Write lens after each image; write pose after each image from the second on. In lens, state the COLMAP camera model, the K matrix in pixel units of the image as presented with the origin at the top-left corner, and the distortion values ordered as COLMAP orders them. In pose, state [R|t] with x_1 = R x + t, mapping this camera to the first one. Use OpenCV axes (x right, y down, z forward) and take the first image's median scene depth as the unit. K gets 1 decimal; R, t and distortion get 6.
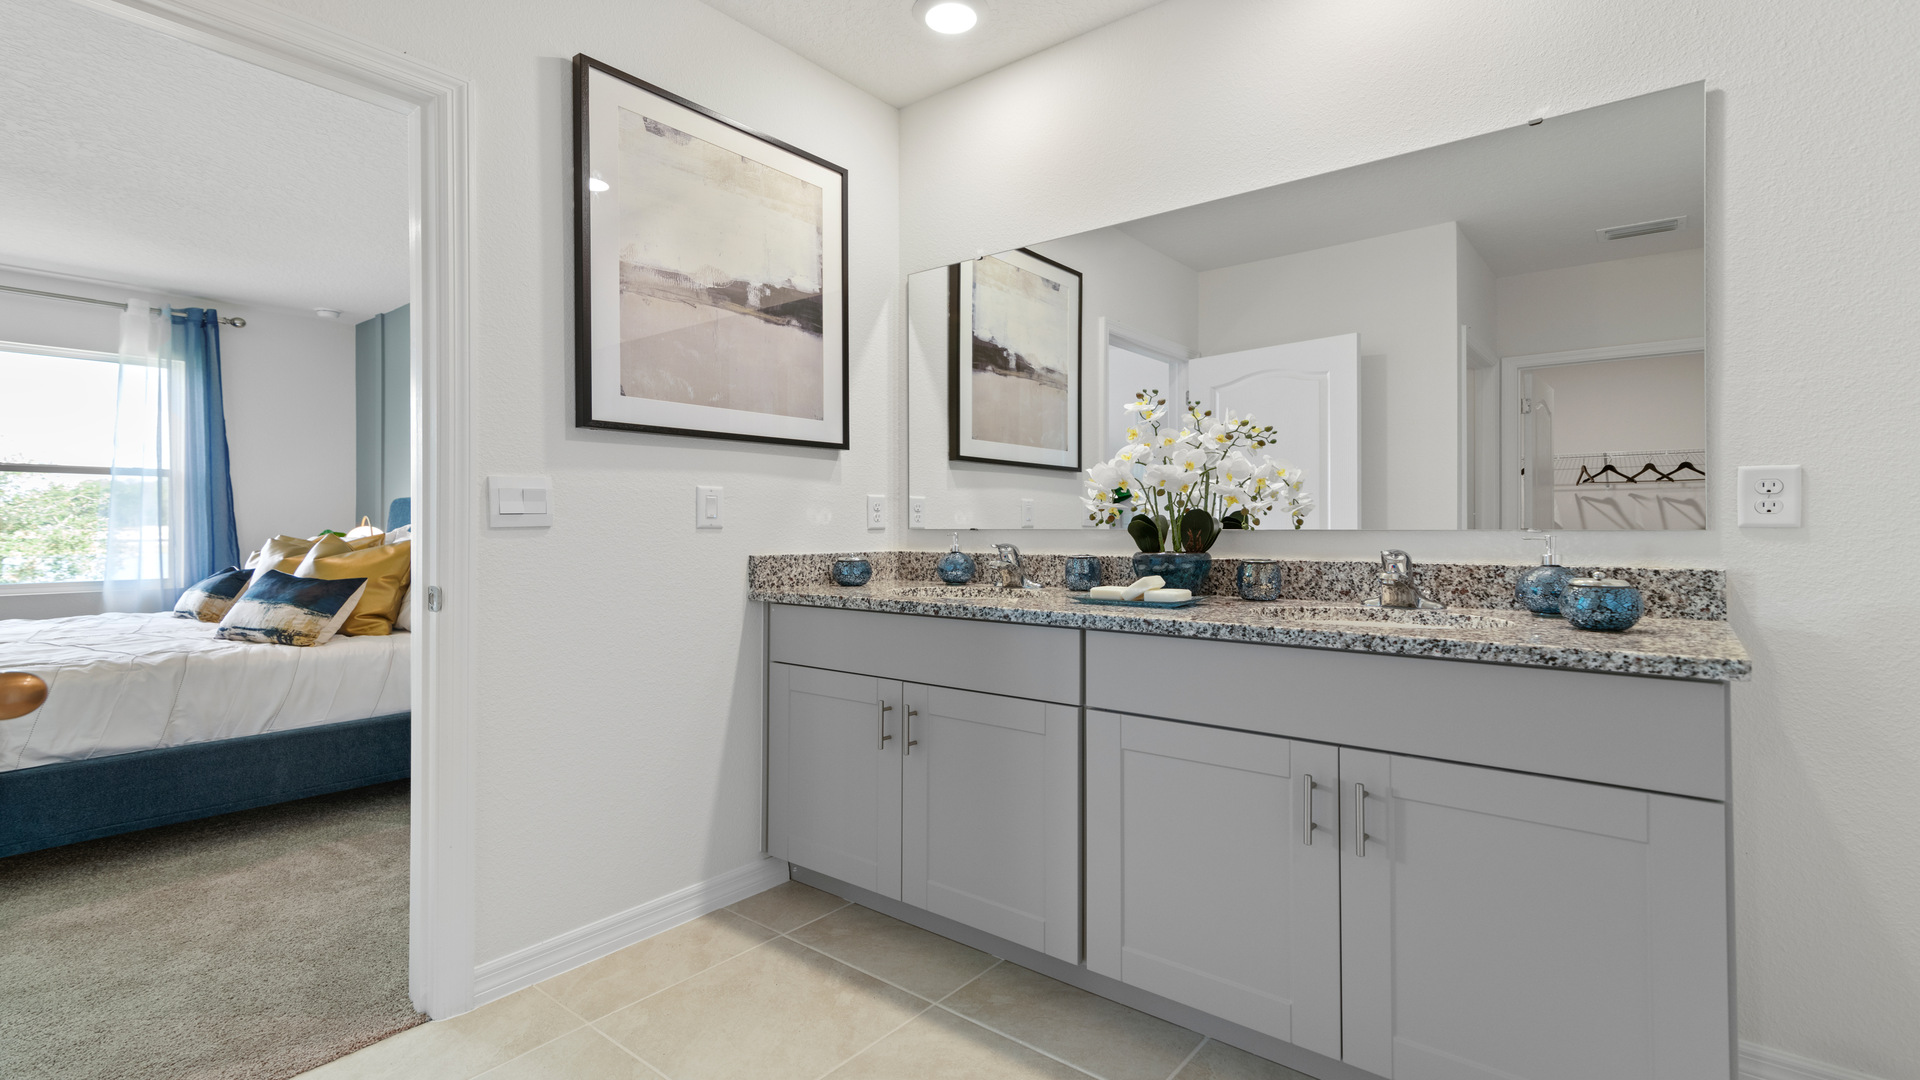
lens RADIAL K [[906.0, 0, 959.7], [0, 906.0, 532.4], [0, 0, 1]] dist [0.011658, -0.001961]
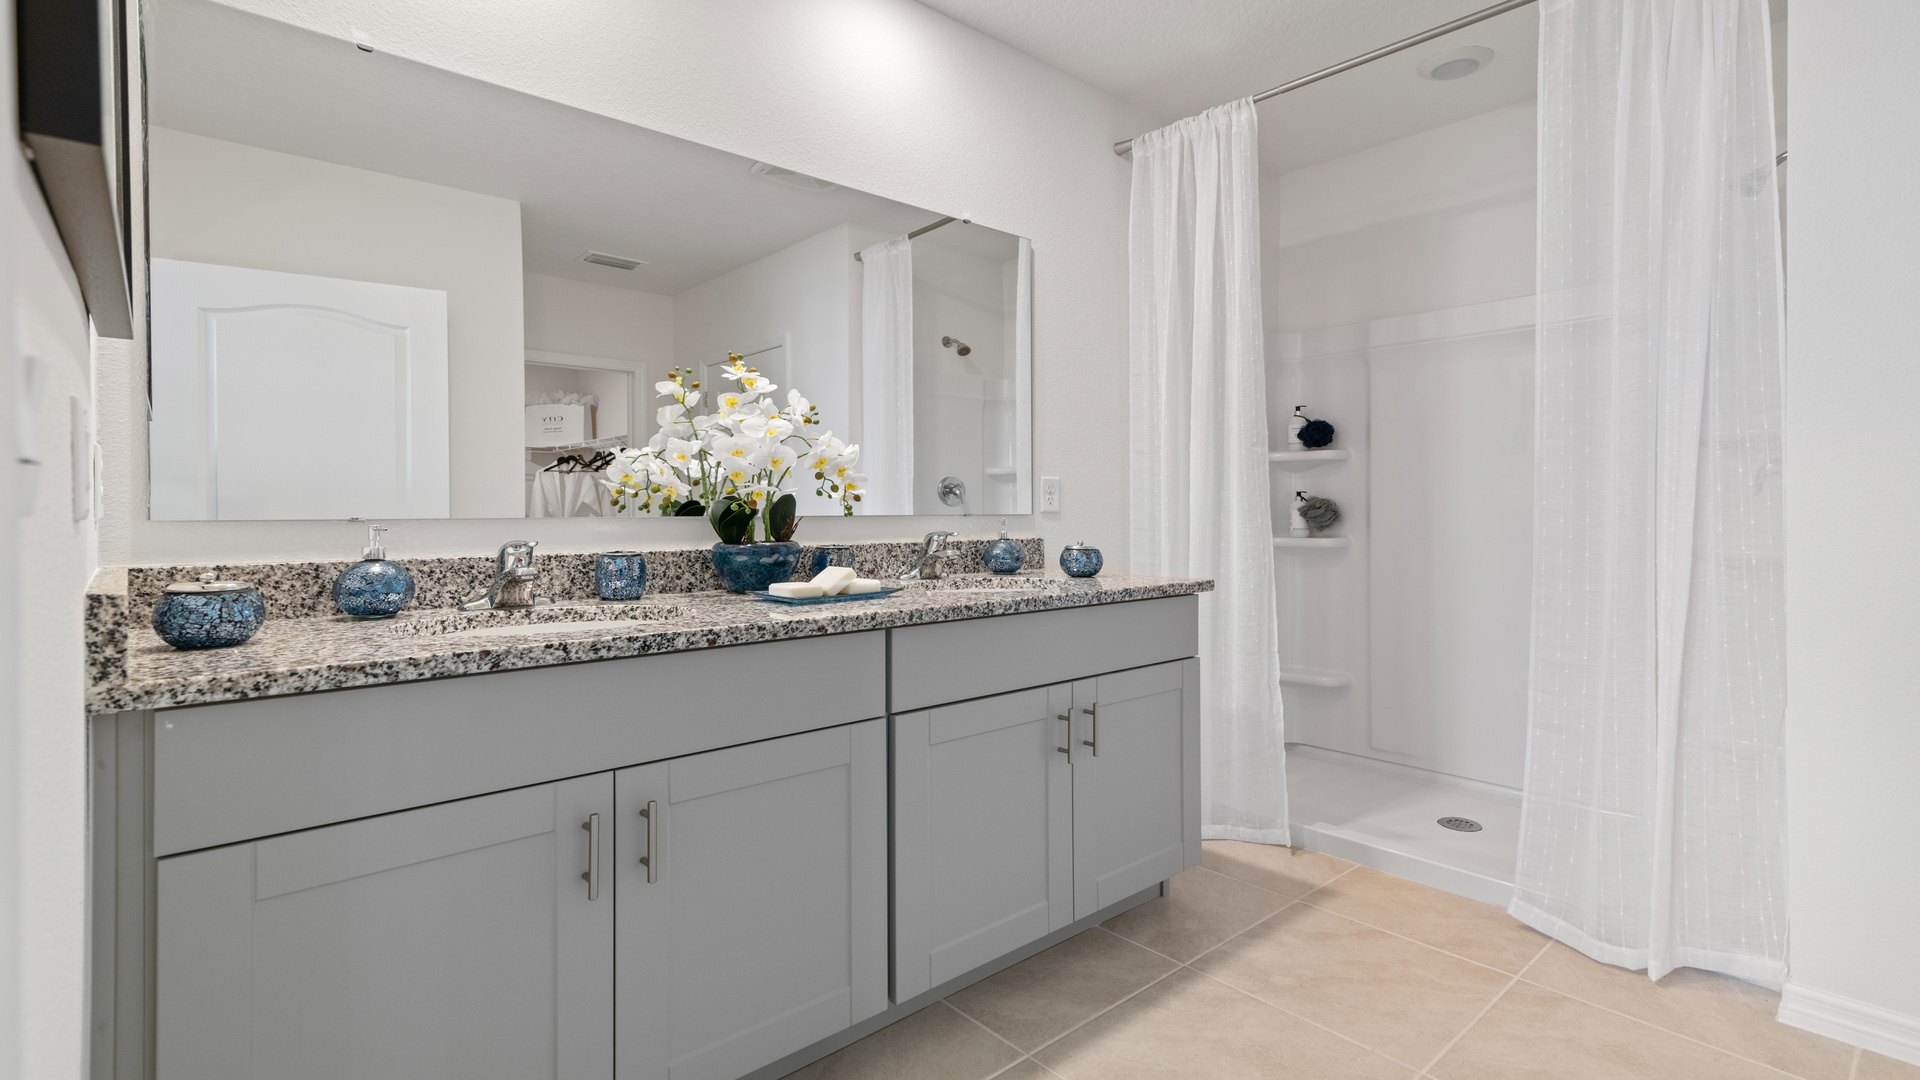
lens RADIAL K [[906.0, 0, 959.5], [0, 906.0, 524.4], [0, 0, 1]] dist [0.011658, -0.001961]
pose [[0.144242, -0.013631, 0.989449, -0.701205], [0.009587, 0.999877, 0.012377, -0.005051], [-0.989496, 0.007700, 0.144355, 0.769509]]
